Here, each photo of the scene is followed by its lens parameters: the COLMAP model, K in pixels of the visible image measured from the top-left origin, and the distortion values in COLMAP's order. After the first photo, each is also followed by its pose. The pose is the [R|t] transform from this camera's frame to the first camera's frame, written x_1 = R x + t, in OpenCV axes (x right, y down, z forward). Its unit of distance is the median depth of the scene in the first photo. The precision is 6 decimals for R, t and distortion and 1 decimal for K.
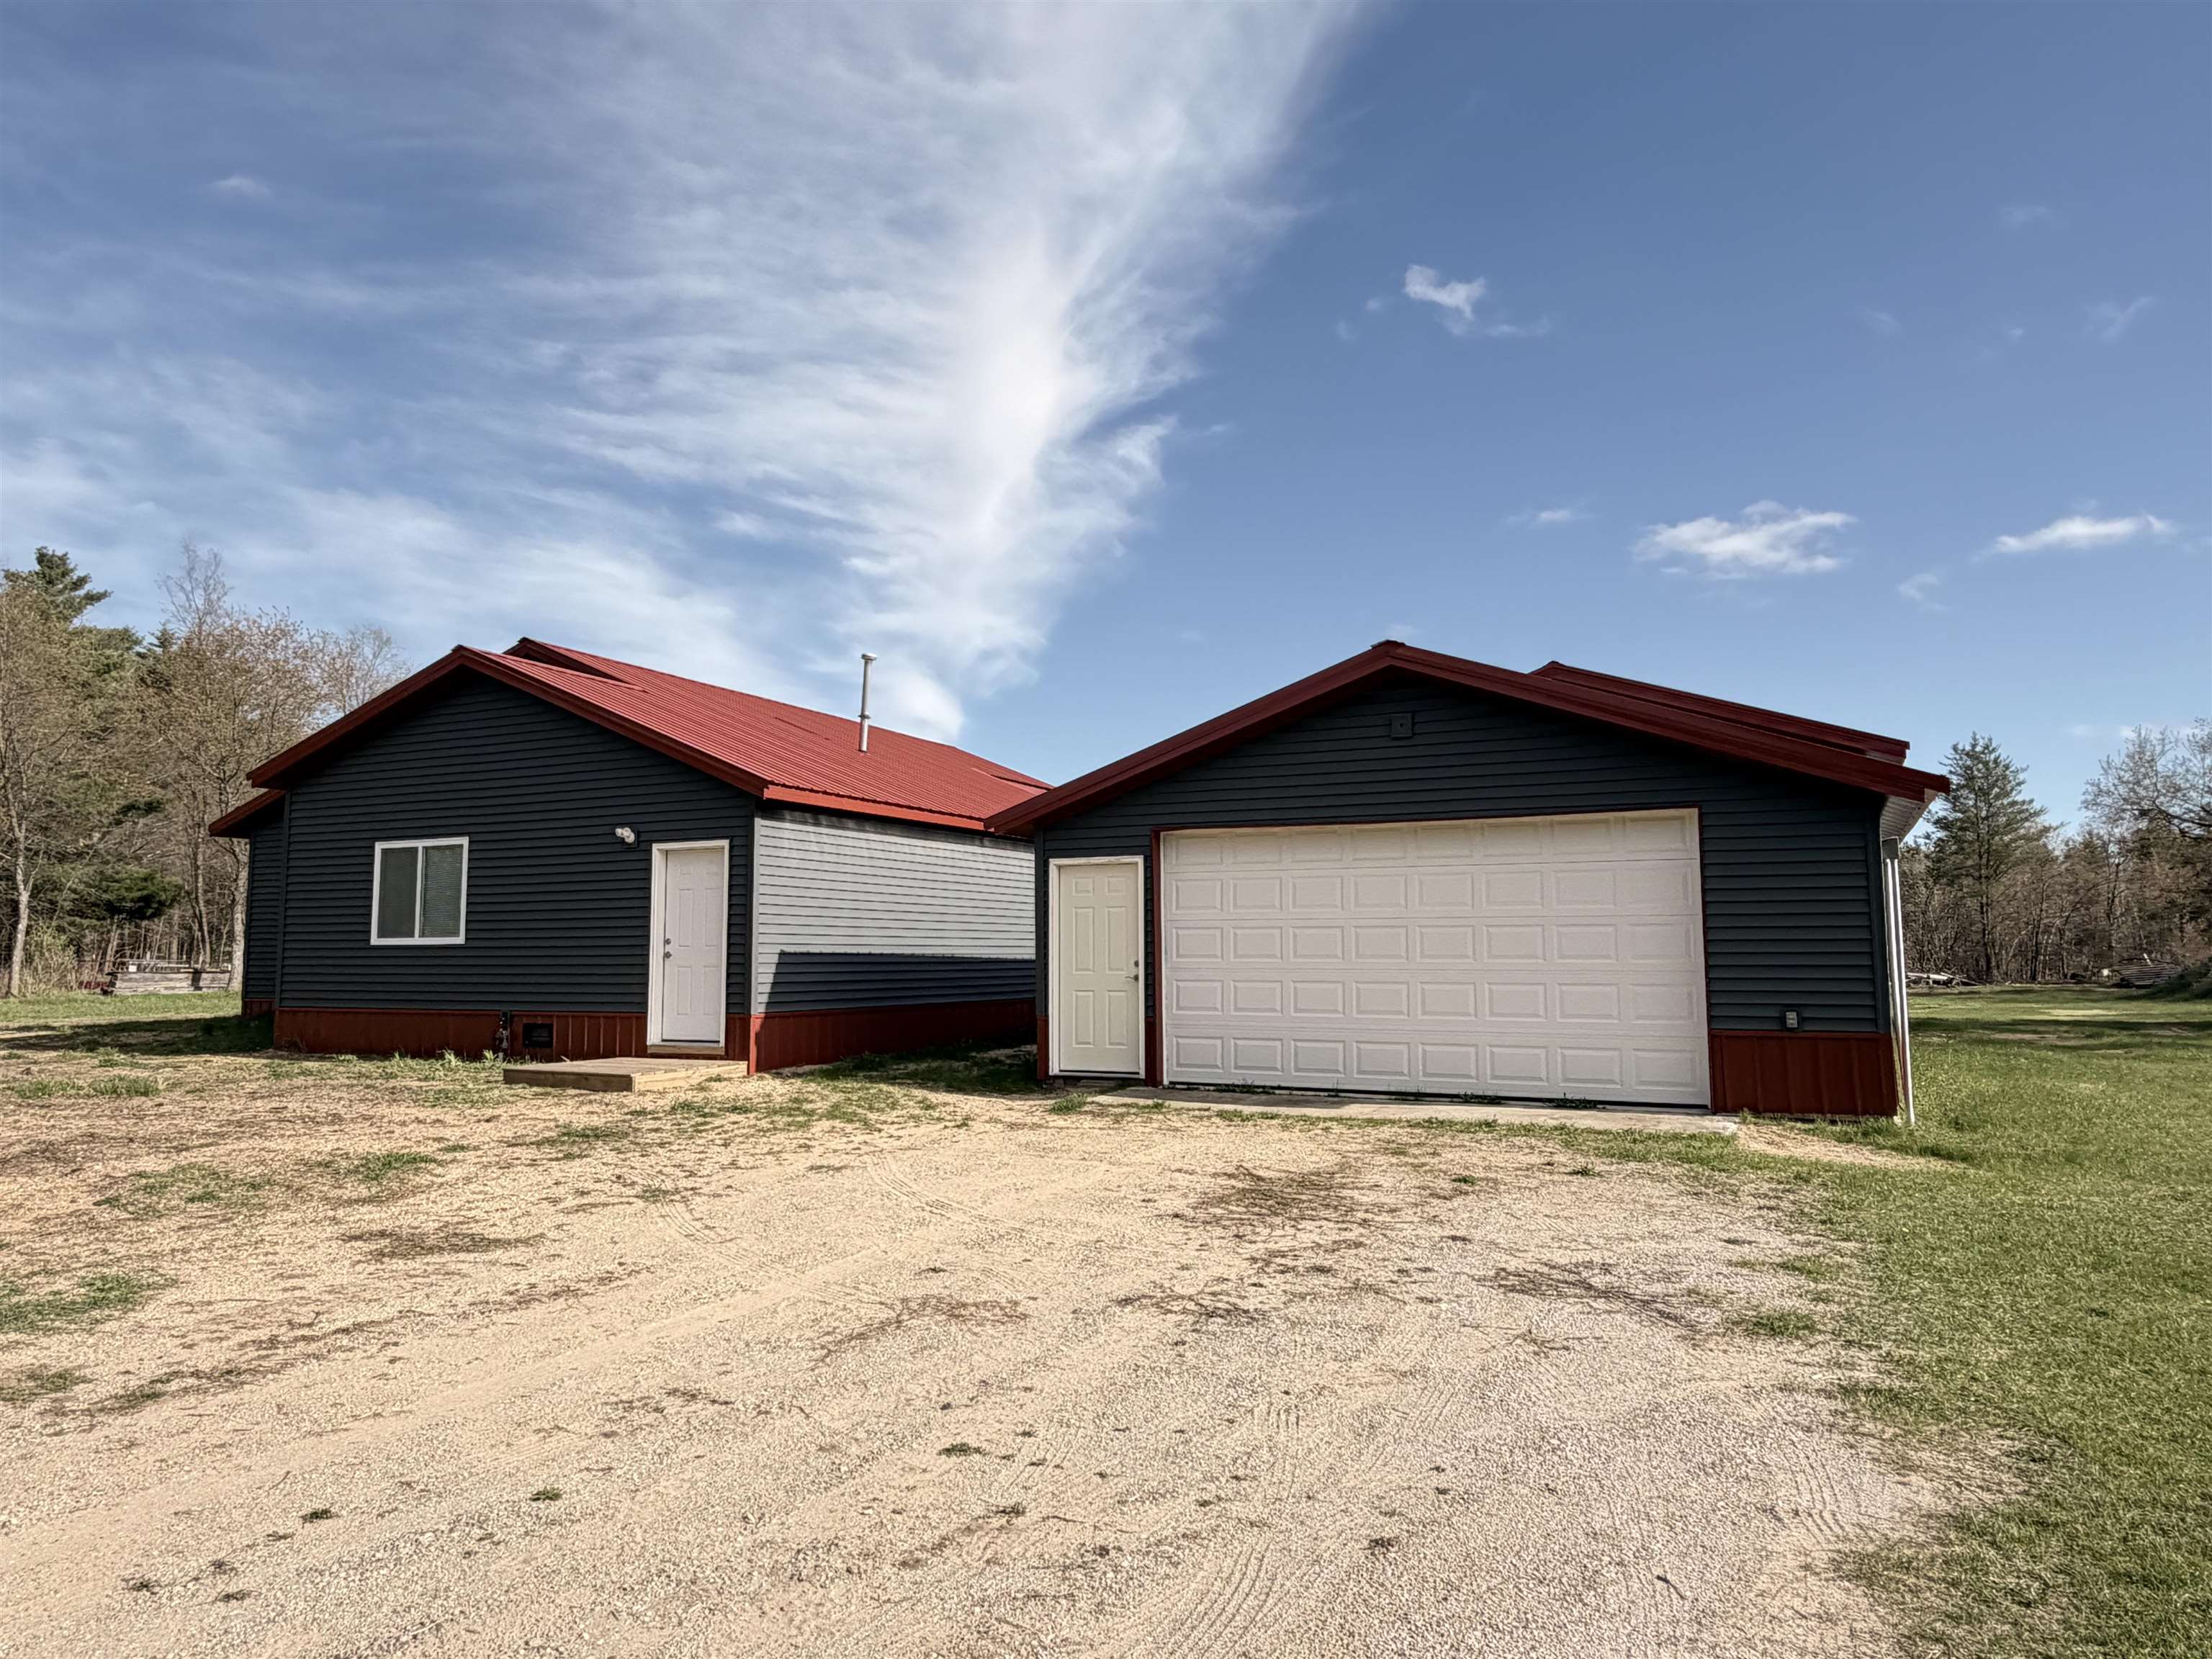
lens RADIAL K [[1424.8, 0, 1106.0], [0, 1424.8, 829.5], [0, 0, 1]] dist [0.006662, 0.000515]
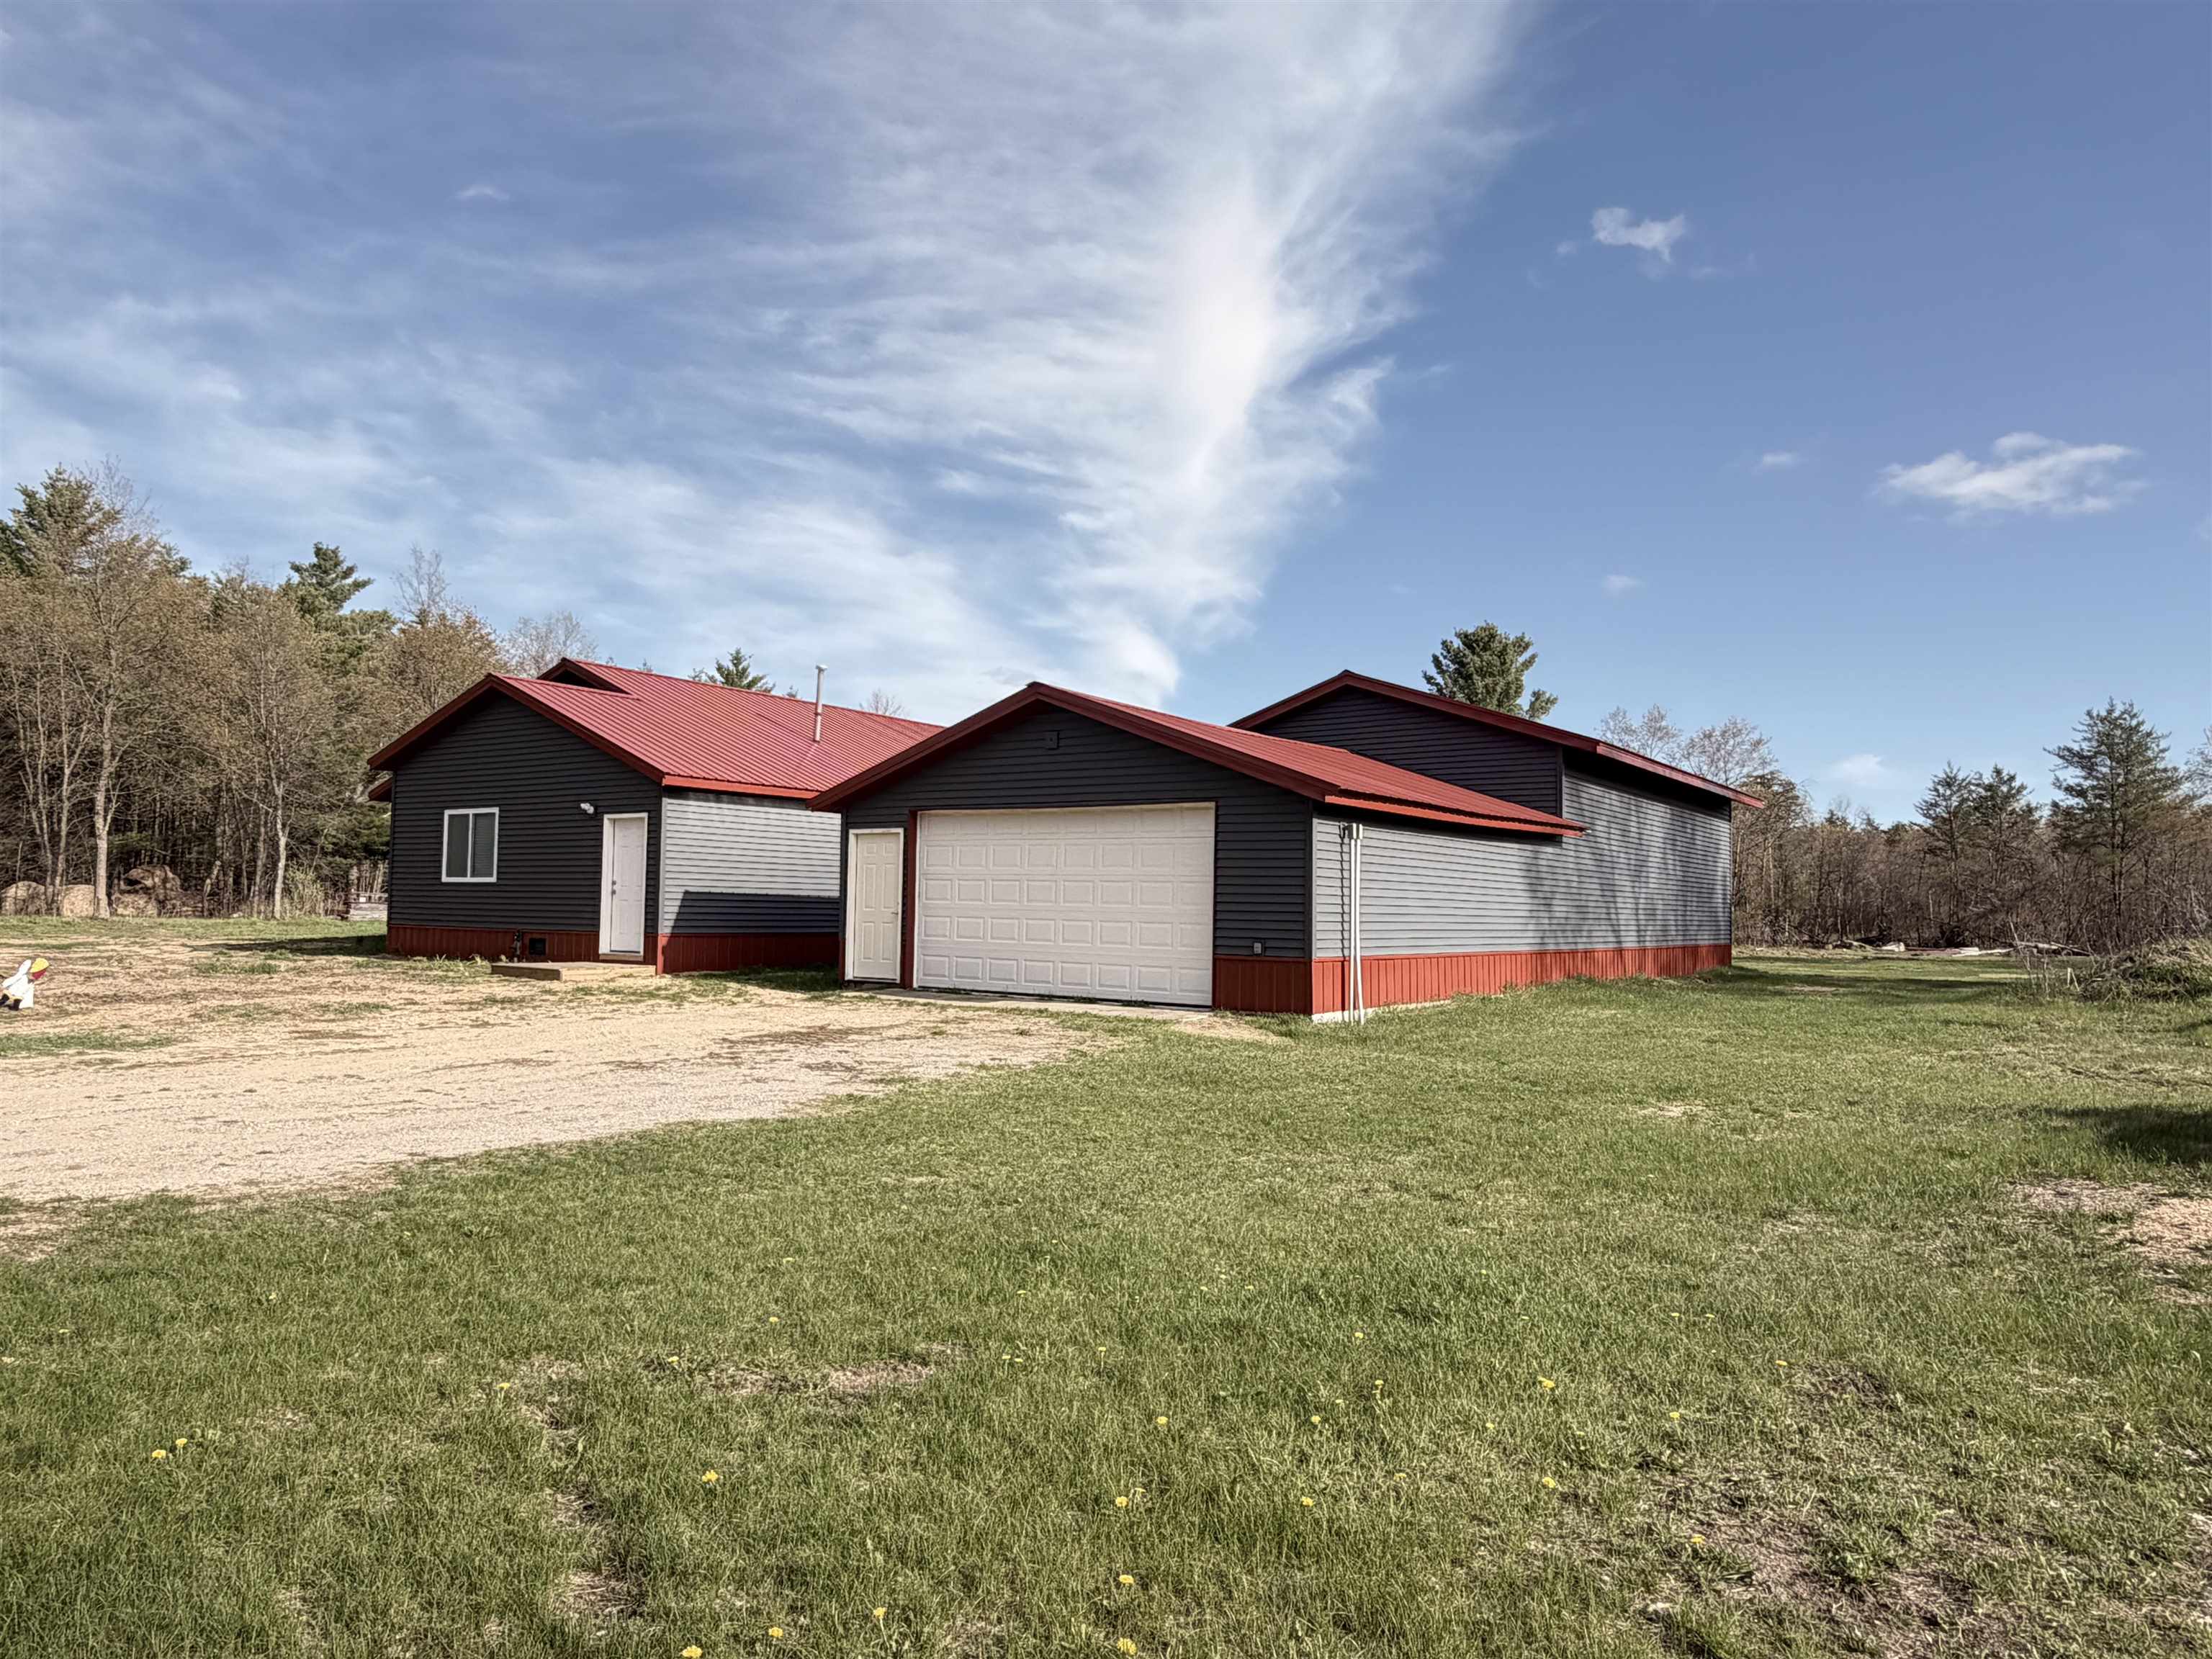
lens RADIAL K [[1418.8, 0, 1111.3], [0, 1418.8, 898.4], [0, 0, 1]] dist [-0.001955, 0.002114]
pose [[0.988560, 0.019336, -0.149582, 0.344971], [-0.007198, 0.996667, 0.081265, -0.021990], [0.150655, -0.079258, 0.985404, -0.286790]]
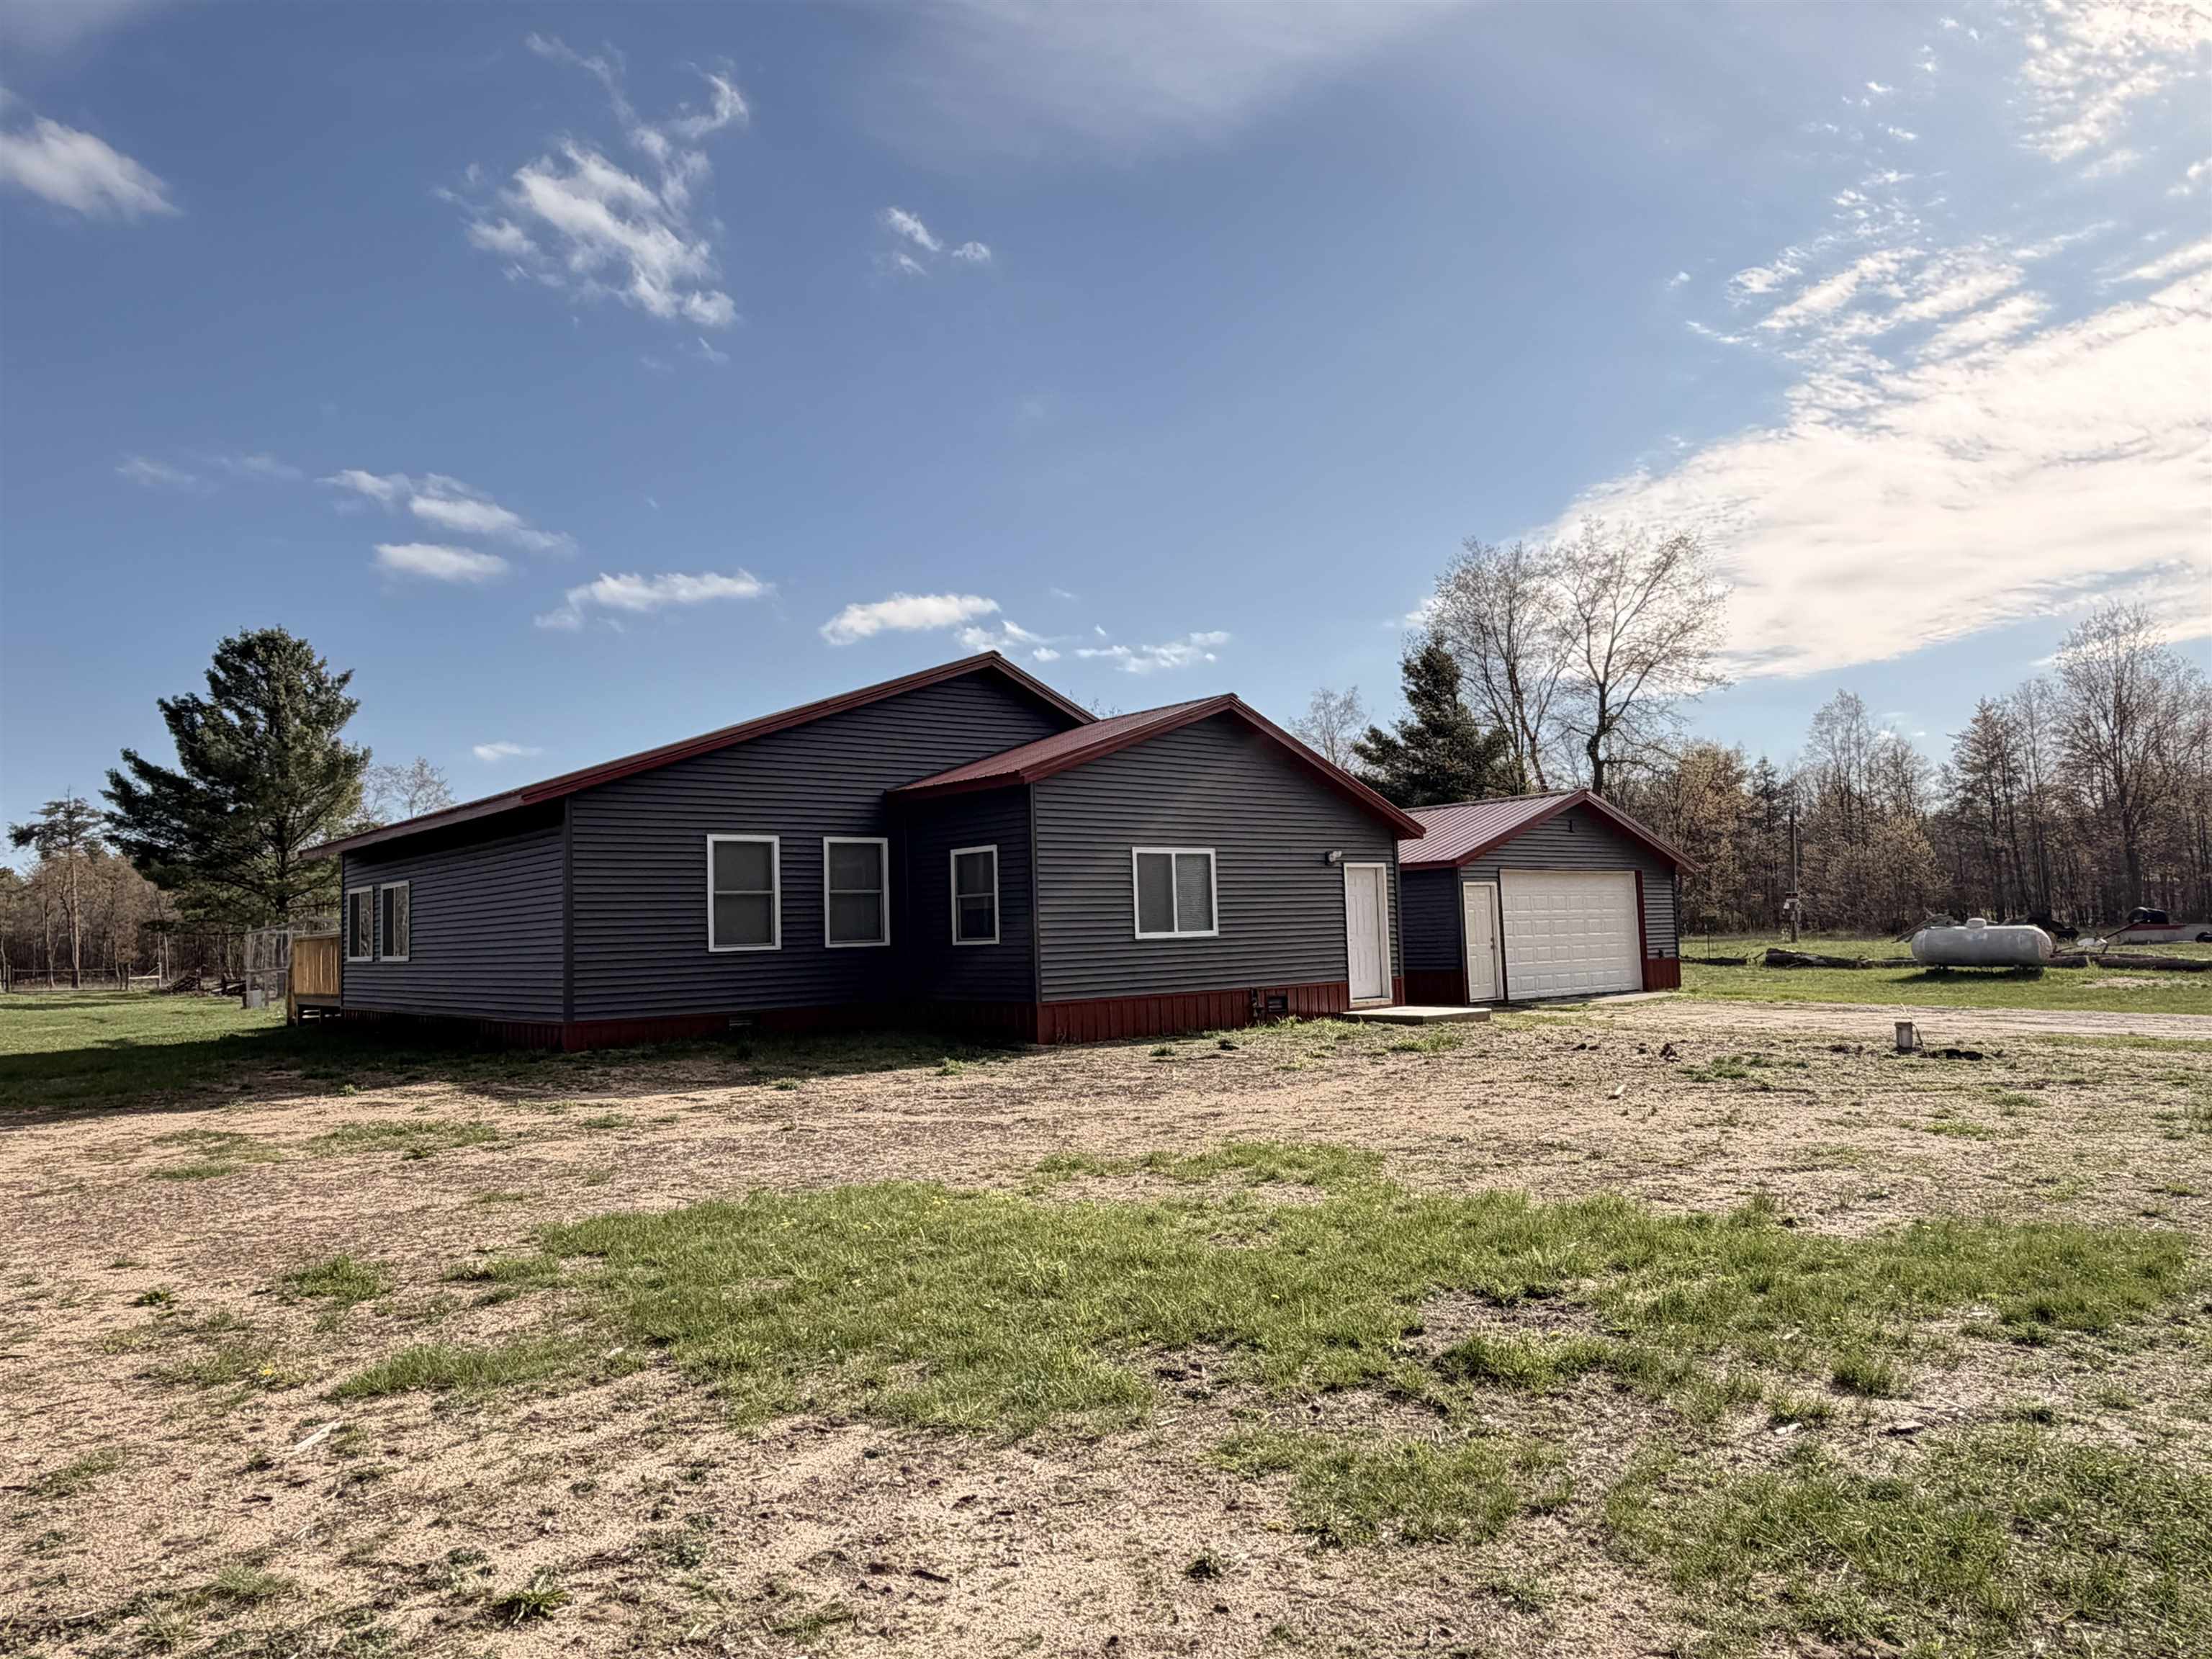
lens RADIAL K [[1458.2, 0, 1062.7], [0, 1458.2, 833.3], [0, 0, 1]] dist [0.001982, -0.001036]
pose [[0.415684, 0.052968, 0.907965, -1.521666], [-0.051679, 0.998065, -0.034565, 0.039435], [-0.908040, -0.032555, 0.417617, 0.559328]]
